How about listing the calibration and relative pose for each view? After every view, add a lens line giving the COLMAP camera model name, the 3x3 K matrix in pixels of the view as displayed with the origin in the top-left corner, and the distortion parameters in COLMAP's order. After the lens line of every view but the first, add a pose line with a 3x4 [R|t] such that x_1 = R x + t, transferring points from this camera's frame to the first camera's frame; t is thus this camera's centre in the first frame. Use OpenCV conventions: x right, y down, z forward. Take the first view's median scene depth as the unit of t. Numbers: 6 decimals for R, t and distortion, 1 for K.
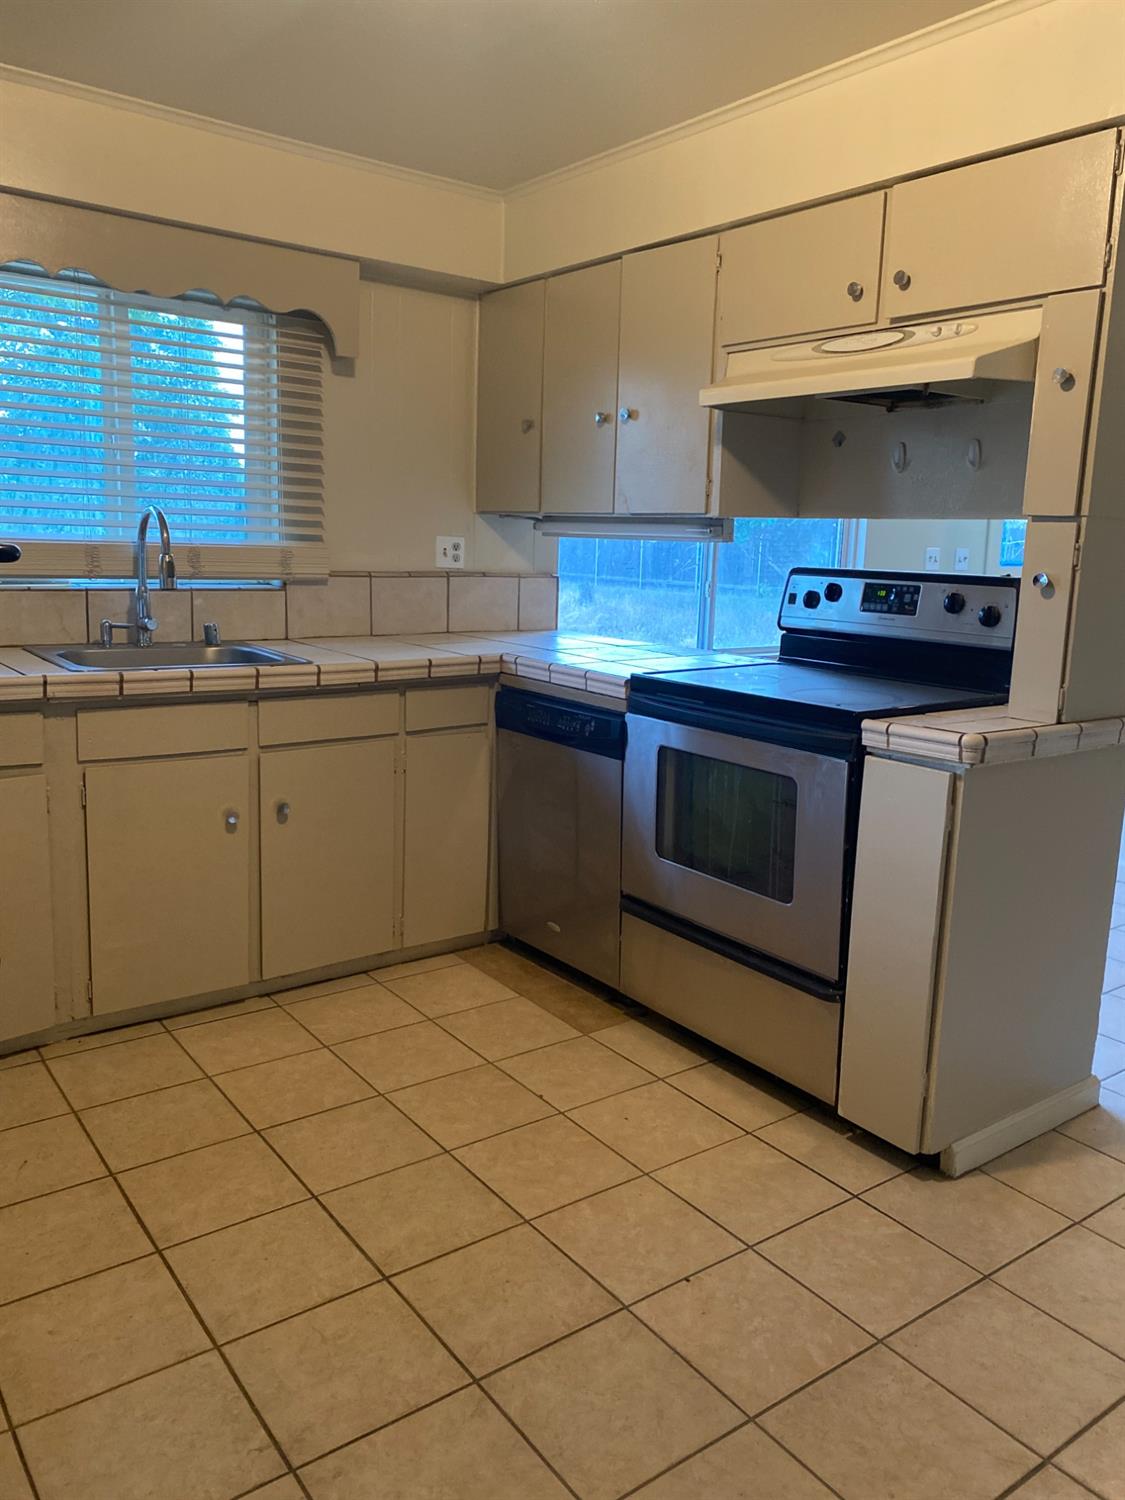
lens RADIAL K [[1150.5, 0, 572.6], [0, 1150.5, 739.4], [0, 0, 1]] dist [0.053728, -0.057330]
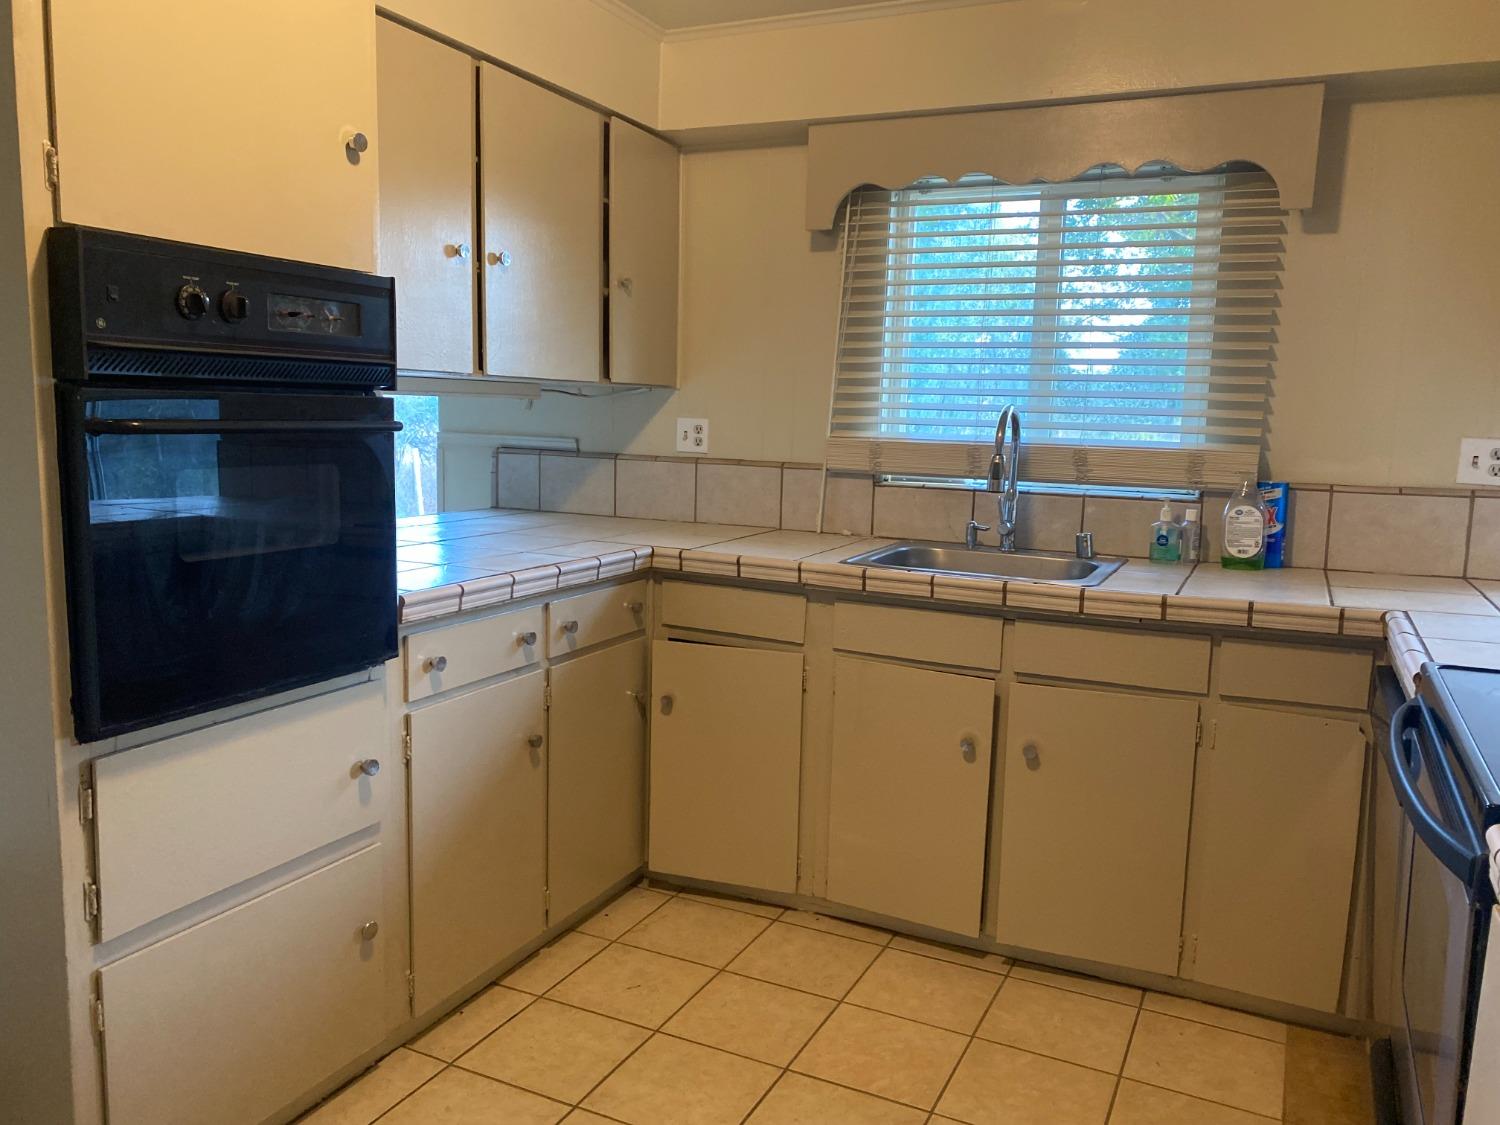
lens RADIAL K [[1150.5, 0, 756.8], [0, 1150.5, 573.1], [0, 0, 1]] dist [0.053728, -0.057330]
pose [[0.459699, 0.103996, -0.881964, 0.386901], [-0.168140, 0.985350, 0.028549, -0.057396], [0.872012, 0.135170, 0.470451, 0.392551]]
